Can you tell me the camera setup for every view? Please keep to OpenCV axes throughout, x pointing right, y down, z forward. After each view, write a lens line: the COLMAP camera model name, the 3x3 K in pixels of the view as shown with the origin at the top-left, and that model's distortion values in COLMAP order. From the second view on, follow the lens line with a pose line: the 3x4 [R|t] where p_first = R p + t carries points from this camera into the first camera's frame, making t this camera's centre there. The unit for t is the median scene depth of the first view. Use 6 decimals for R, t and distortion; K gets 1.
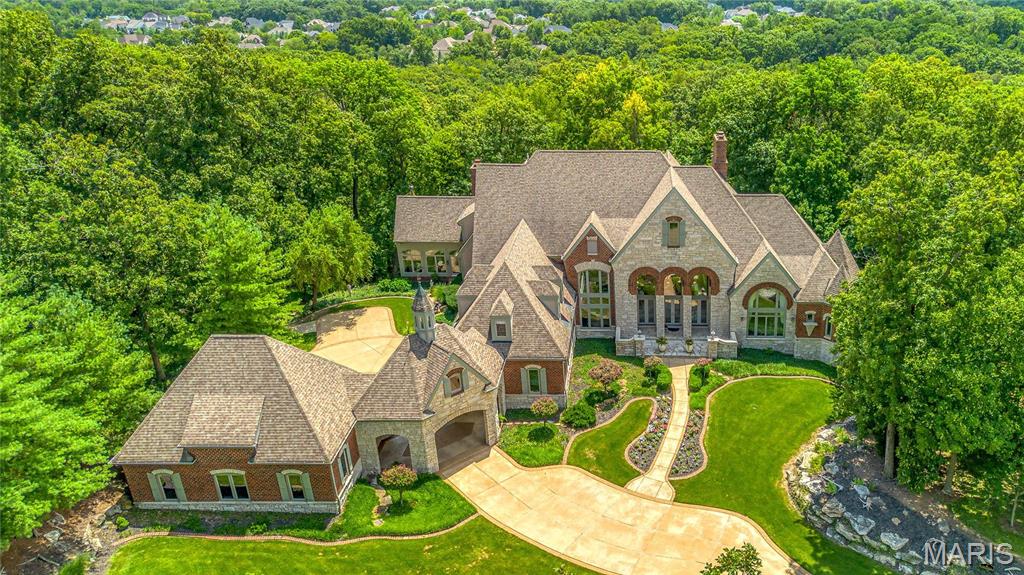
lens RADIAL K [[716.9, 0, 655.9], [0, 716.9, 310.3], [0, 0, 1]] dist [0.032124, -0.002915]
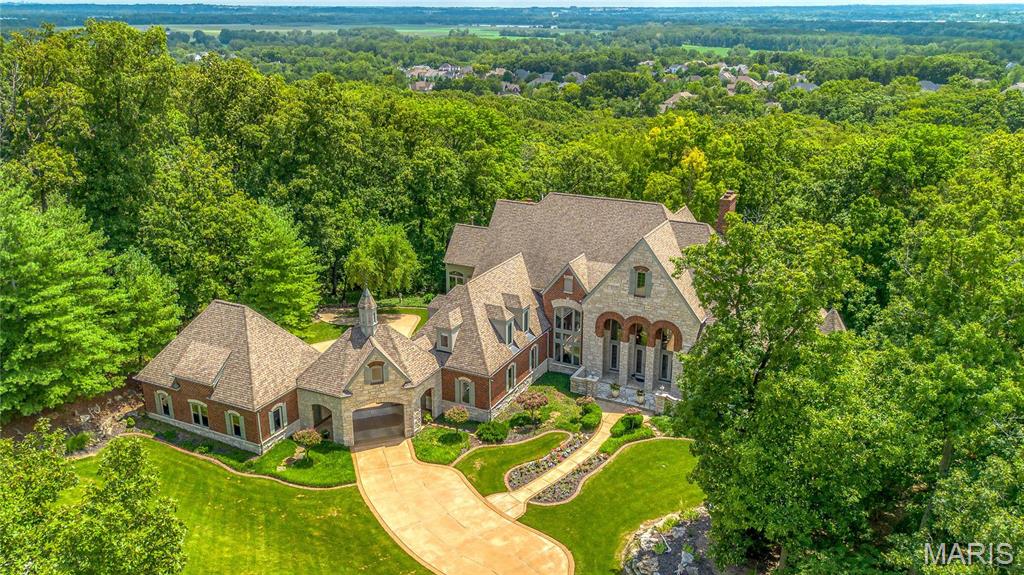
lens RADIAL K [[764.0, 0, 578.9], [0, 764.0, 335.9], [0, 0, 1]] dist [0.032115, 0.000425]
pose [[0.907110, 0.163010, -0.388044, 0.442176], [-0.184656, 0.982622, -0.018879, 0.003078], [0.378223, 0.088780, 0.921447, -0.024256]]
